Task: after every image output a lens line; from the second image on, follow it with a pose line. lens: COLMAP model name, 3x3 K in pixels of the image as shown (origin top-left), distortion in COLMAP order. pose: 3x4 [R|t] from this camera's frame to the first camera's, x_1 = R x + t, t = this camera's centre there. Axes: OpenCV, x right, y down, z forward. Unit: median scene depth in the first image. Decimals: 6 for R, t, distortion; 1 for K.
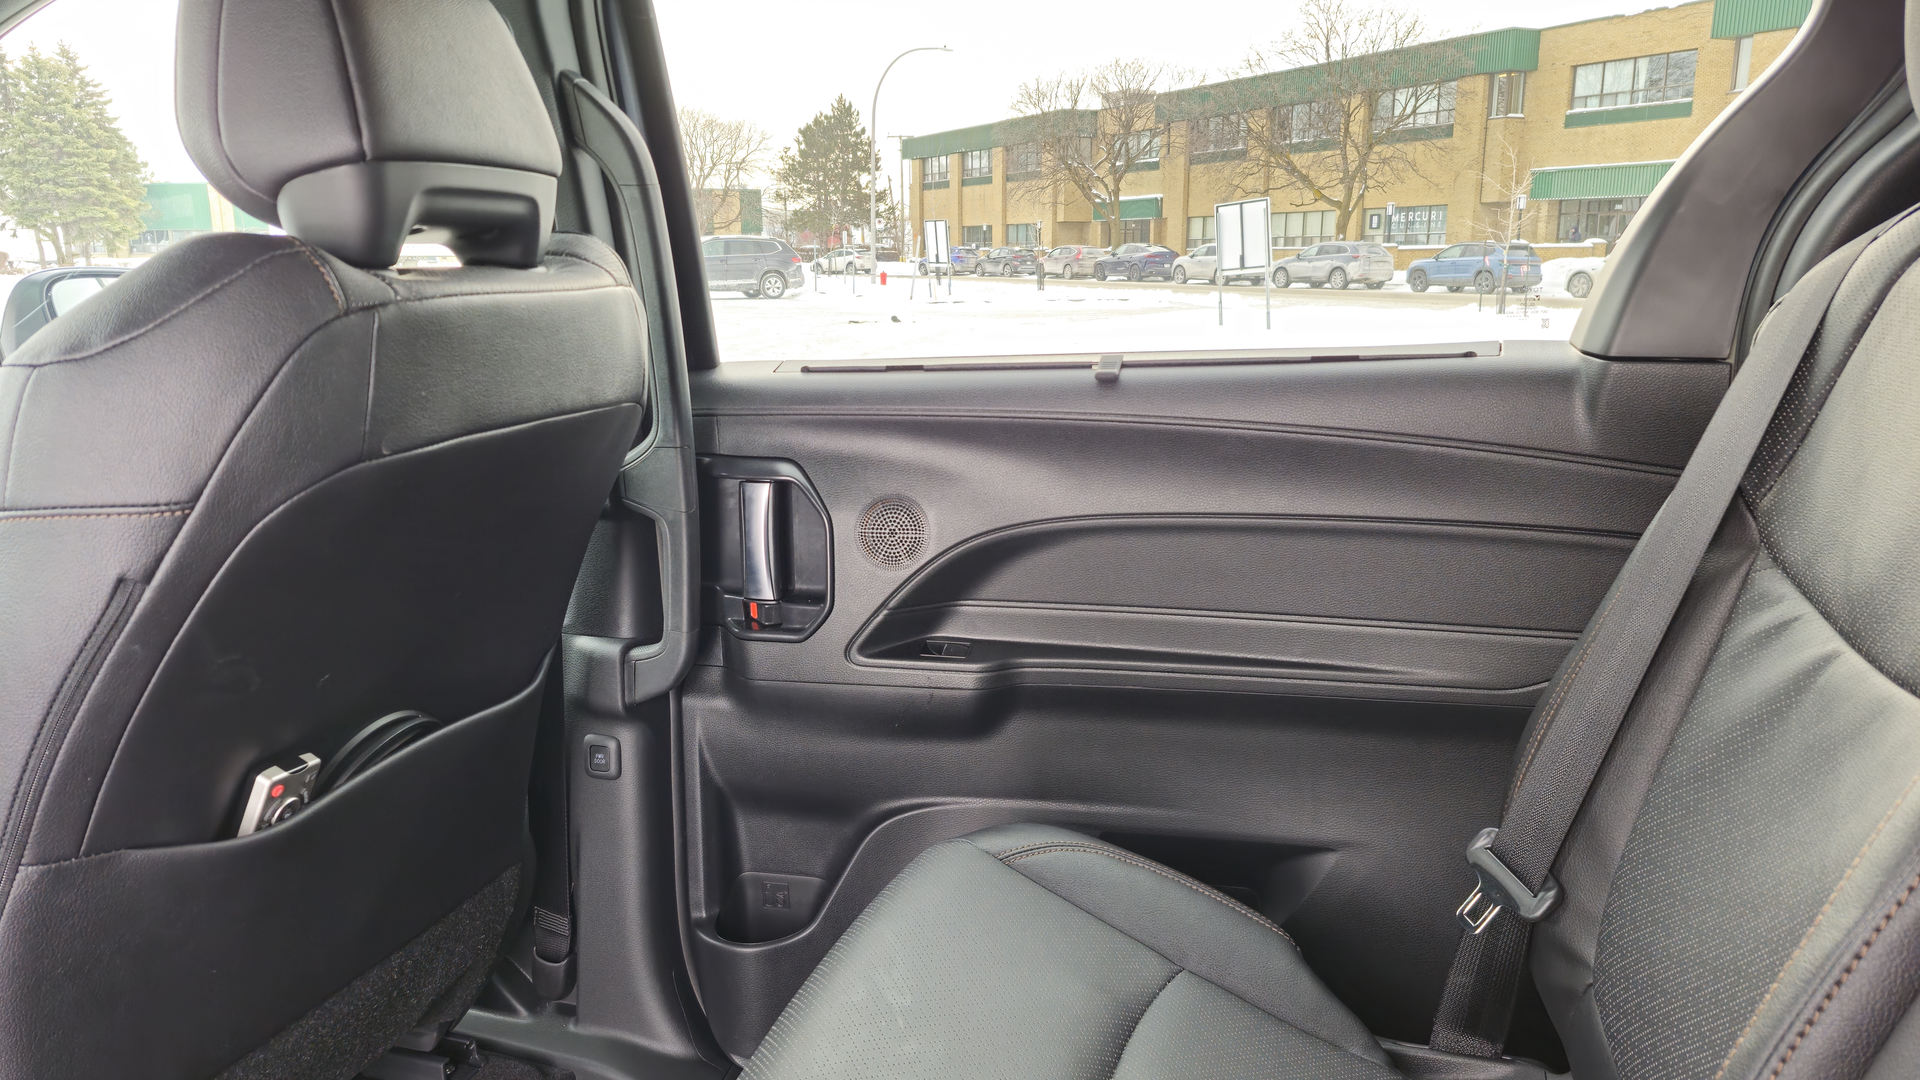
lens RADIAL K [[1325.7, 0, 964.6], [0, 1325.7, 538.6], [0, 0, 1]] dist [0.062113, -0.050558]
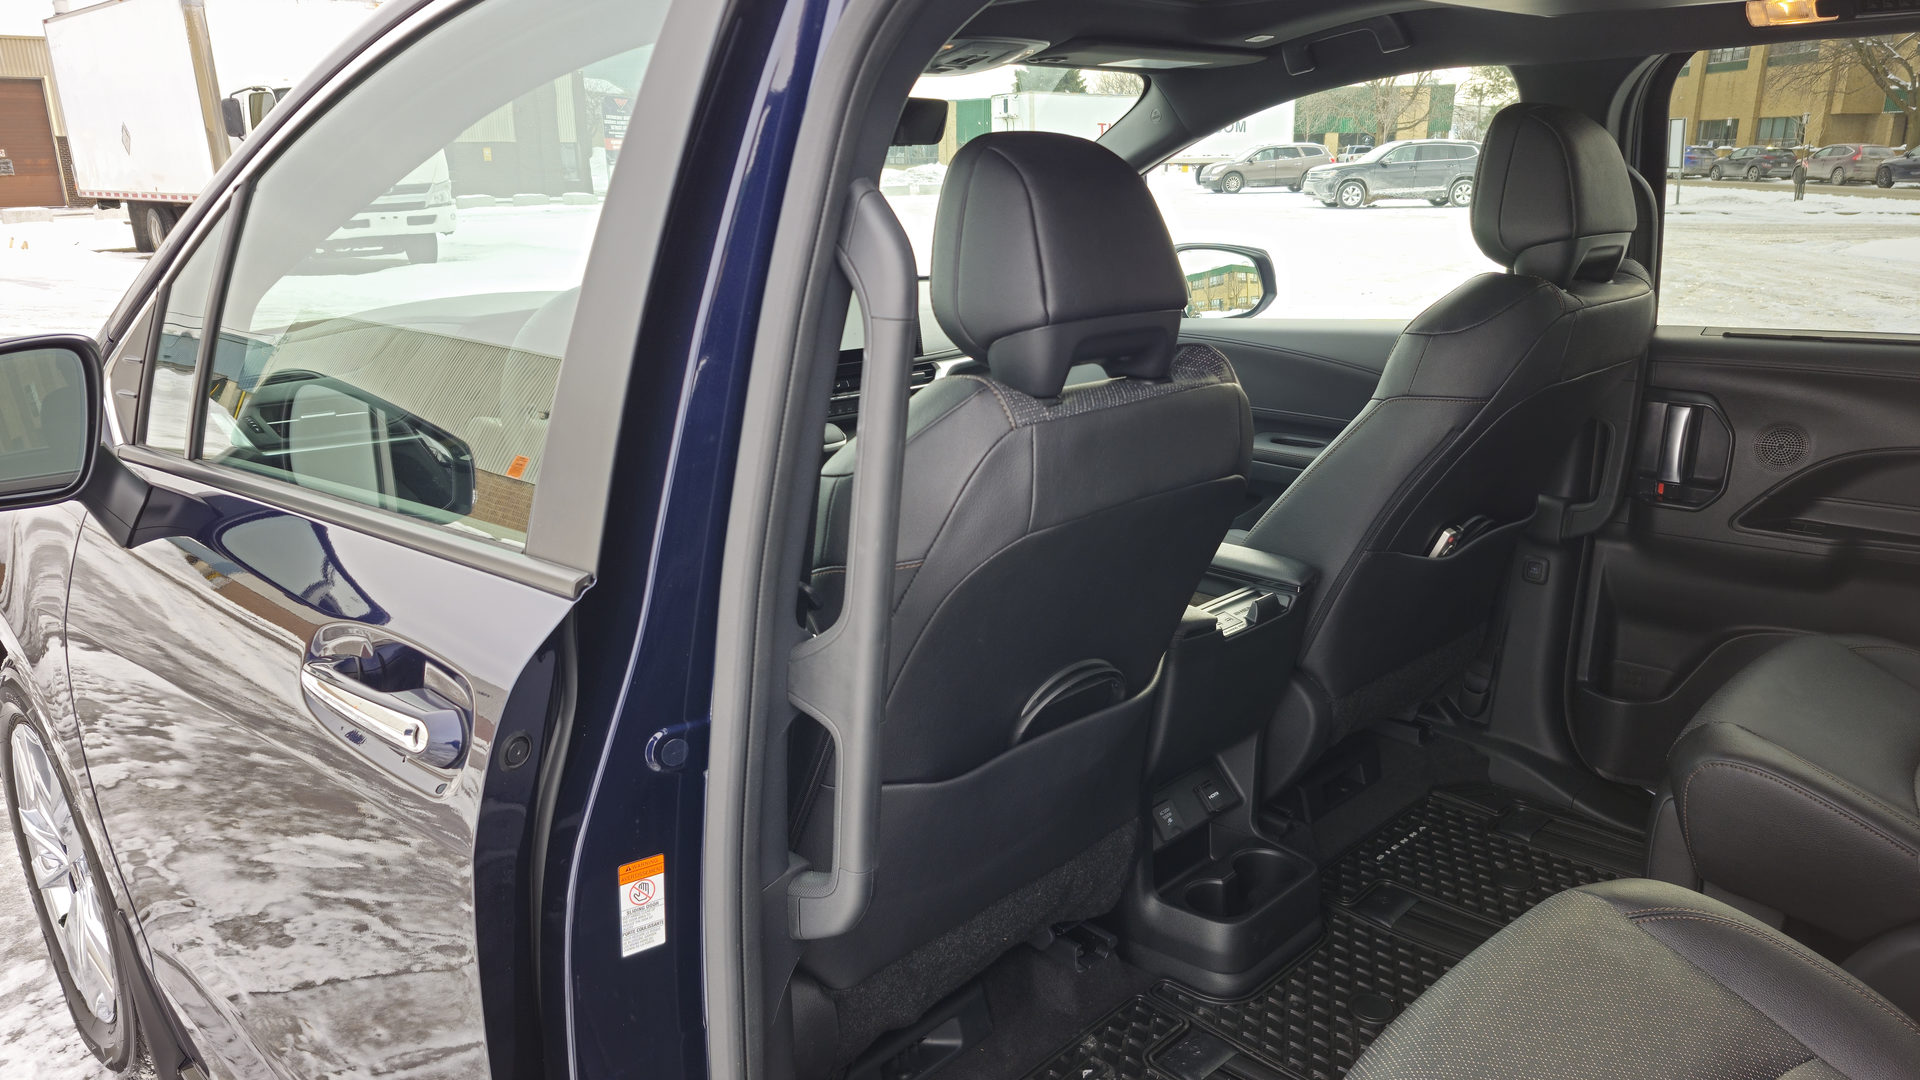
lens RADIAL K [[1325.7, 0, 964.6], [0, 1325.7, 538.6], [0, 0, 1]] dist [0.062113, -0.050558]
pose [[0.886430, 0.127208, -0.445039, -0.164971], [-0.096778, 0.991178, 0.090552, 0.045944], [0.452632, -0.037198, 0.890921, -0.728187]]
